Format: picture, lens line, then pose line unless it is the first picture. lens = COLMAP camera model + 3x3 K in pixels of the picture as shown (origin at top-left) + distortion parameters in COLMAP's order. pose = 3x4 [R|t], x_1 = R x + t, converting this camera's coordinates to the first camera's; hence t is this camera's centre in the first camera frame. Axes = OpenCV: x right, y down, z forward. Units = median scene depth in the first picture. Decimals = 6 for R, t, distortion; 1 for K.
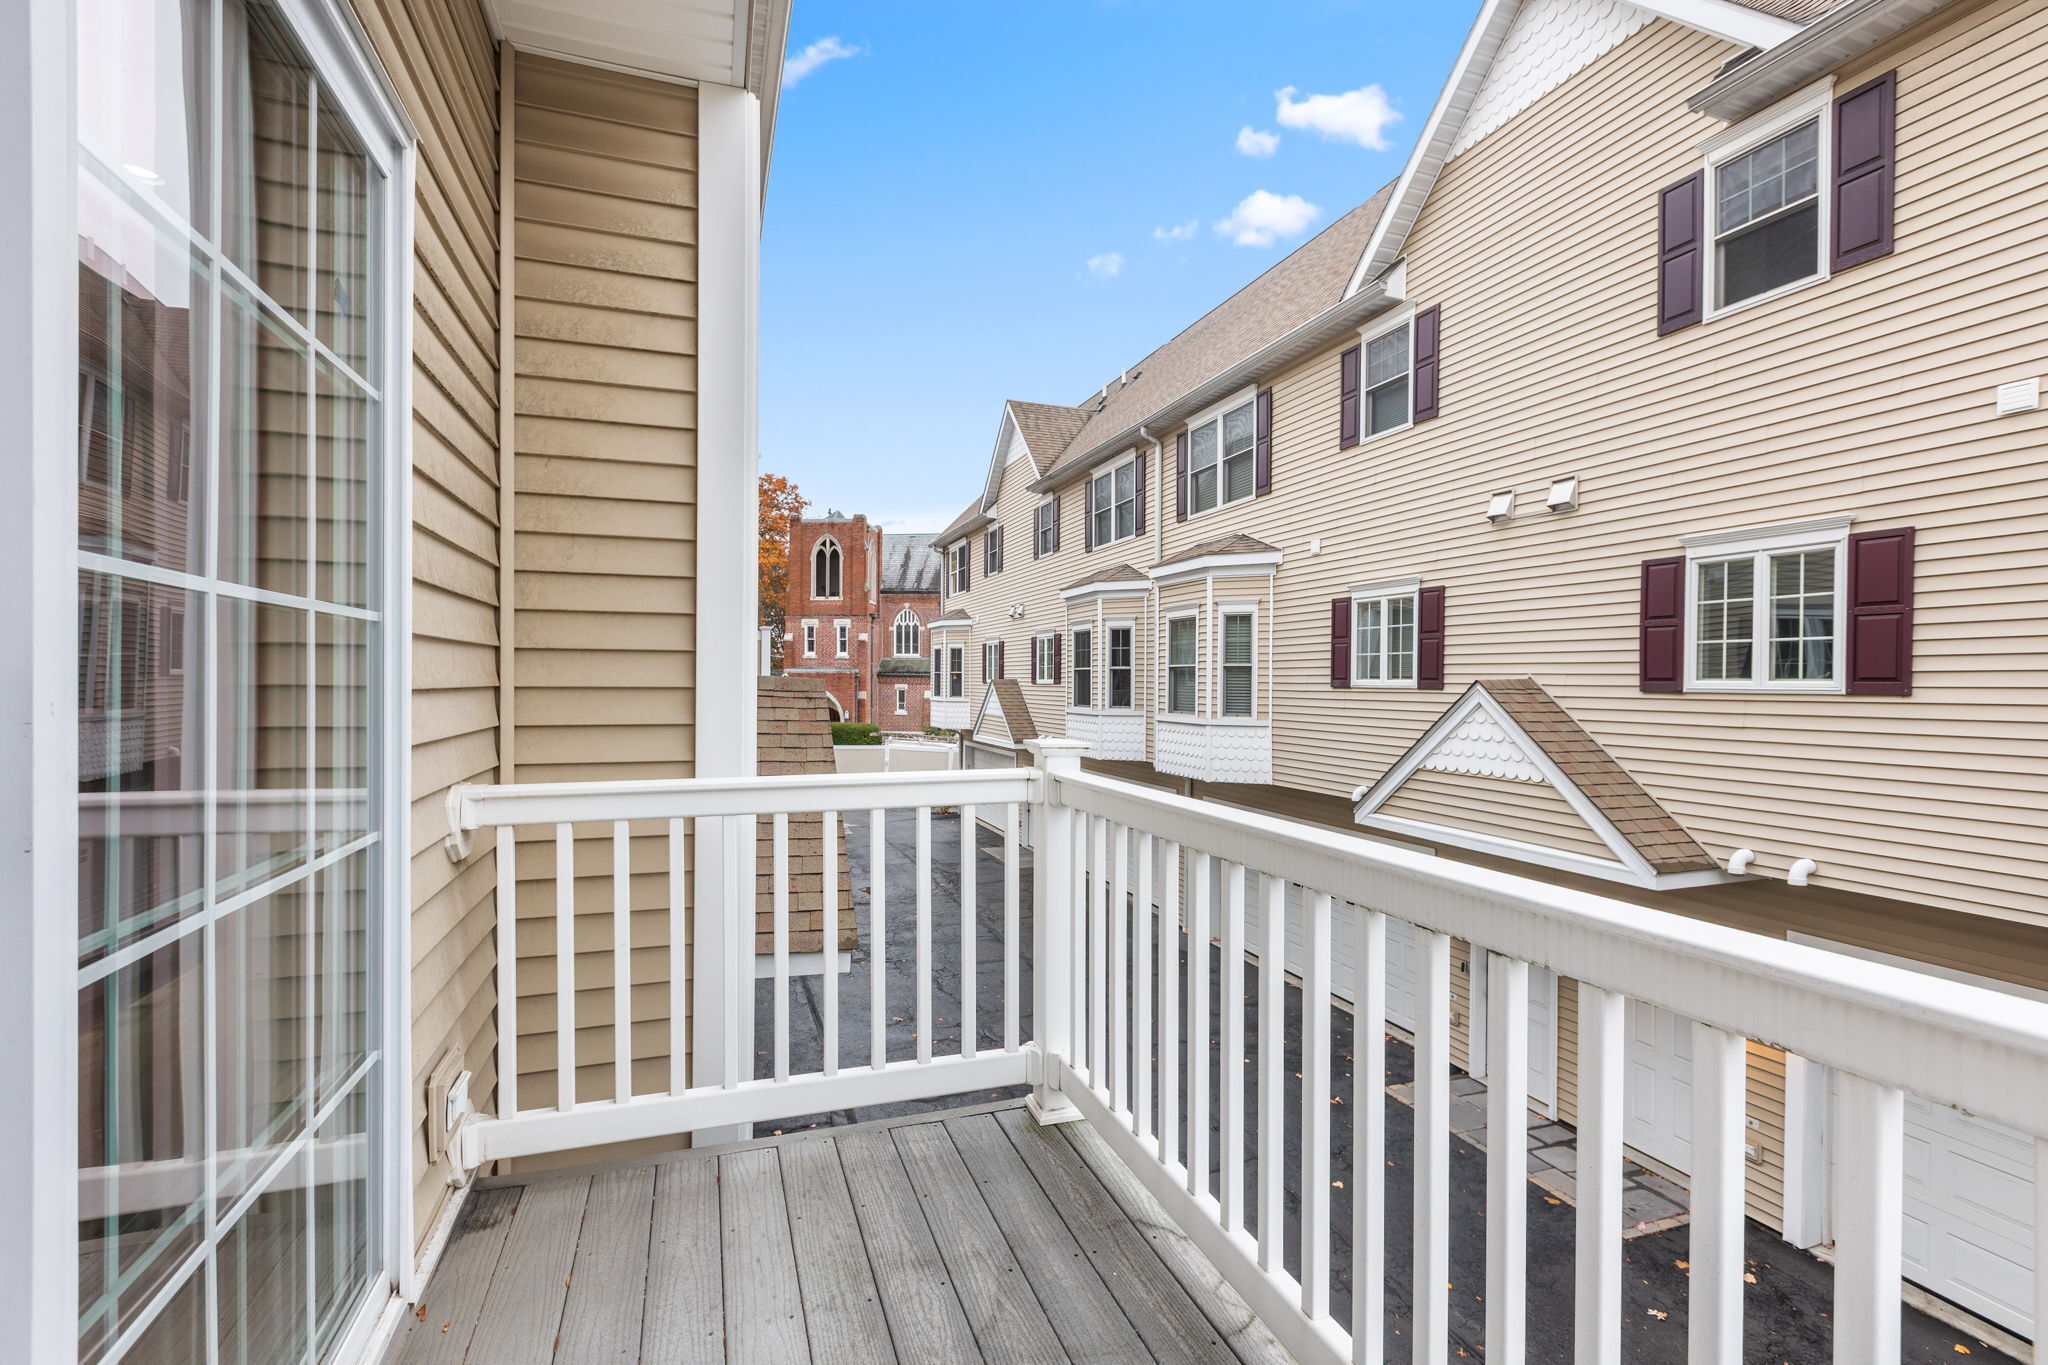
lens RADIAL K [[919.6, 0, 1020.3], [0, 919.6, 686.3], [0, 0, 1]] dist [0.003416, 0.000283]
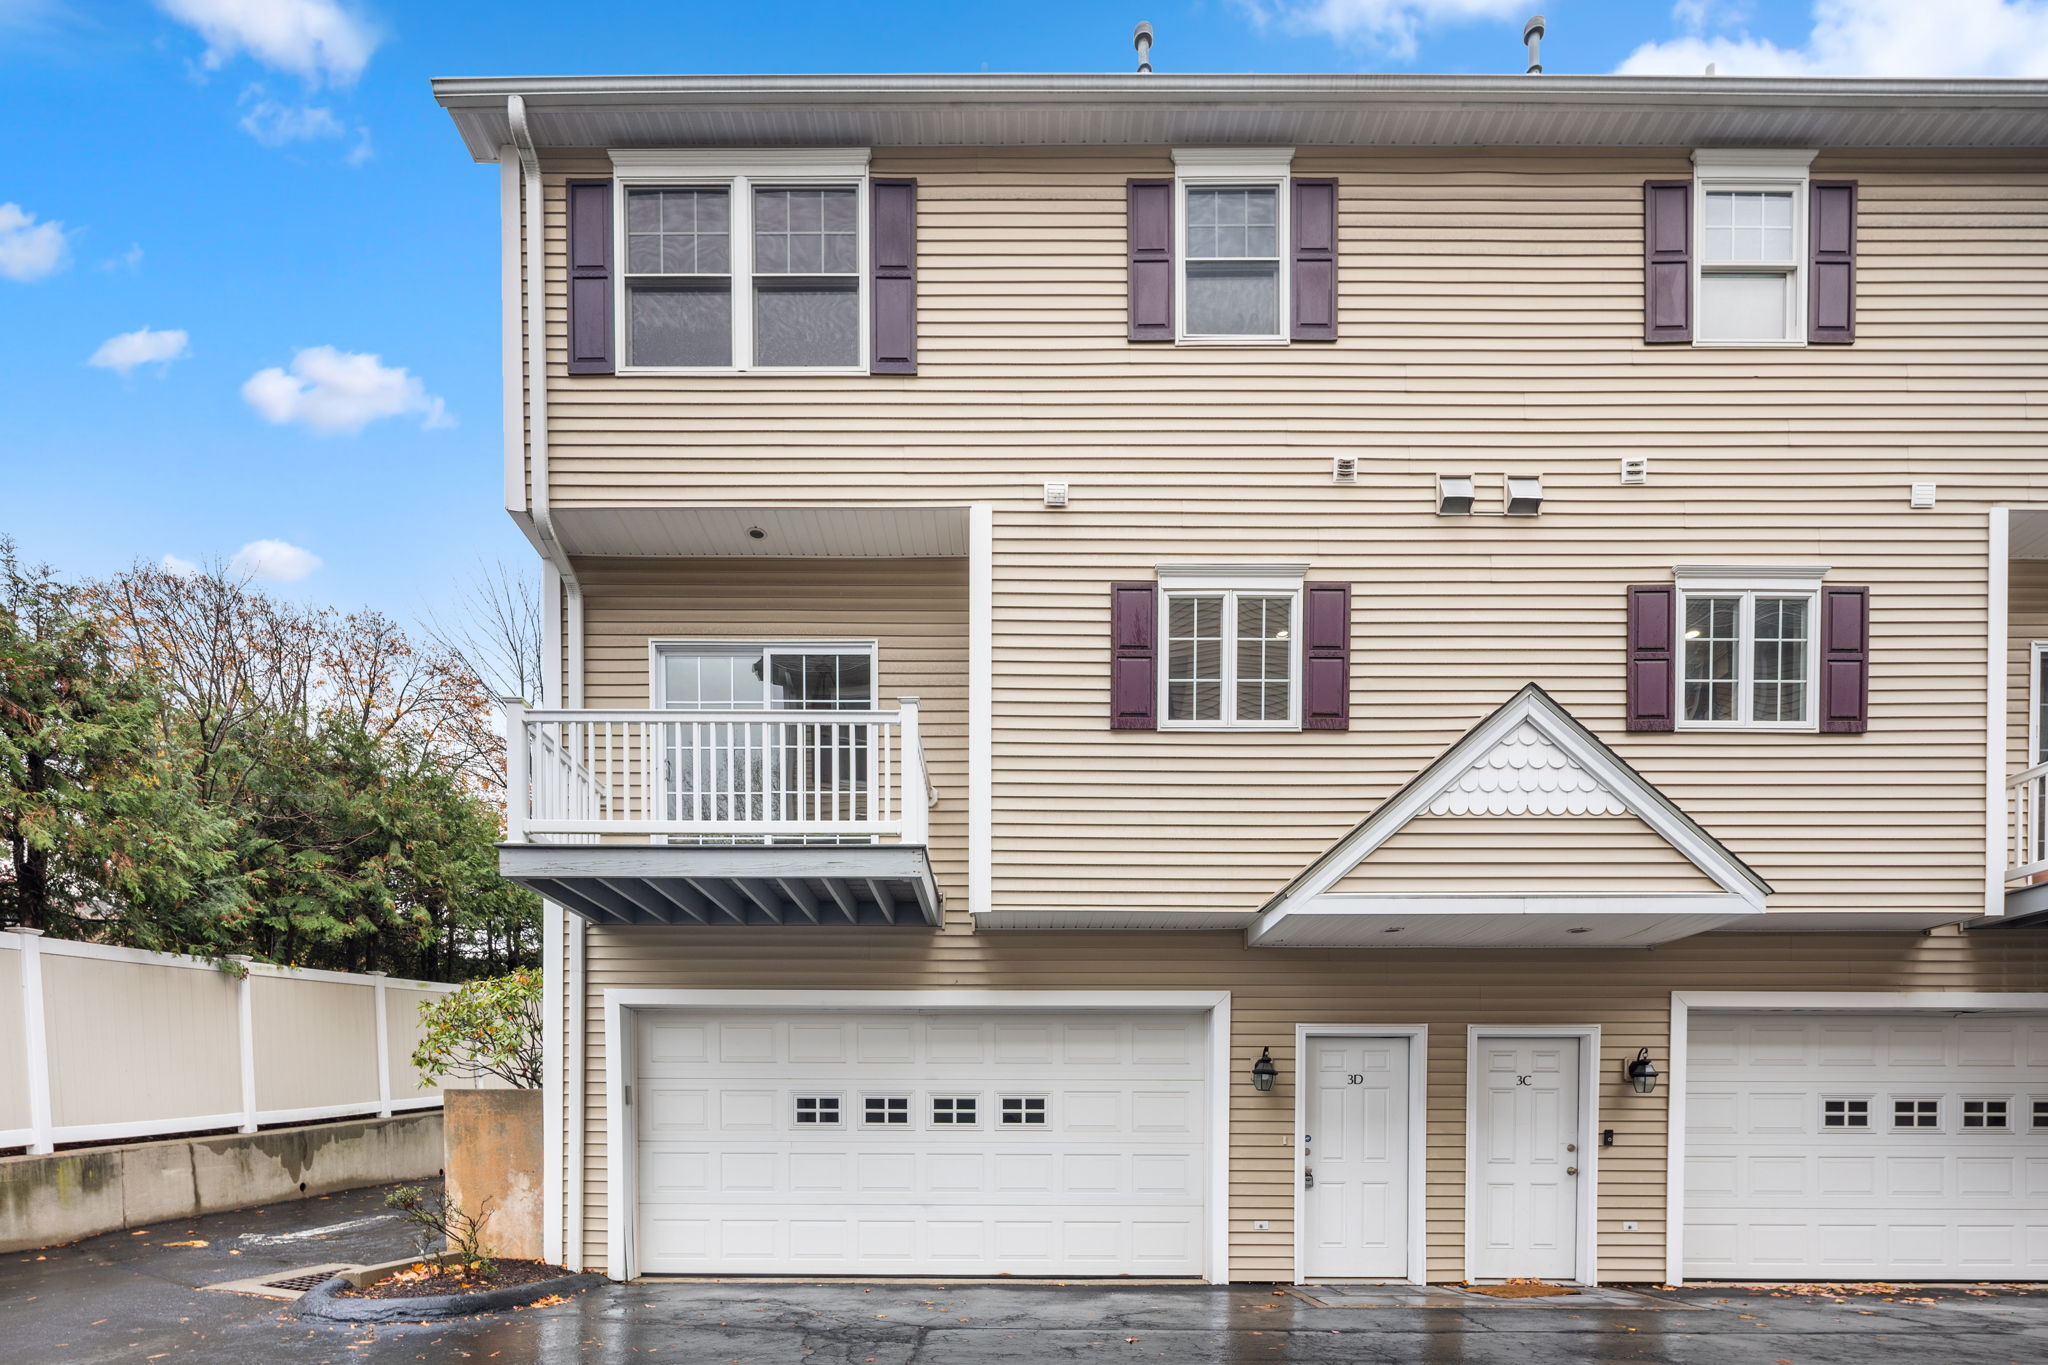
lens RADIAL K [[1003.3, 0, 1023.9], [0, 1003.3, 726.4], [0, 0, 1]] dist [0.003415, 0.000410]
pose [[0.333988, -0.005250, 0.942563, -0.303594], [0.004812, 0.999981, 0.003865, -0.005176], [-0.942565, 0.003245, 0.334007, 0.859762]]
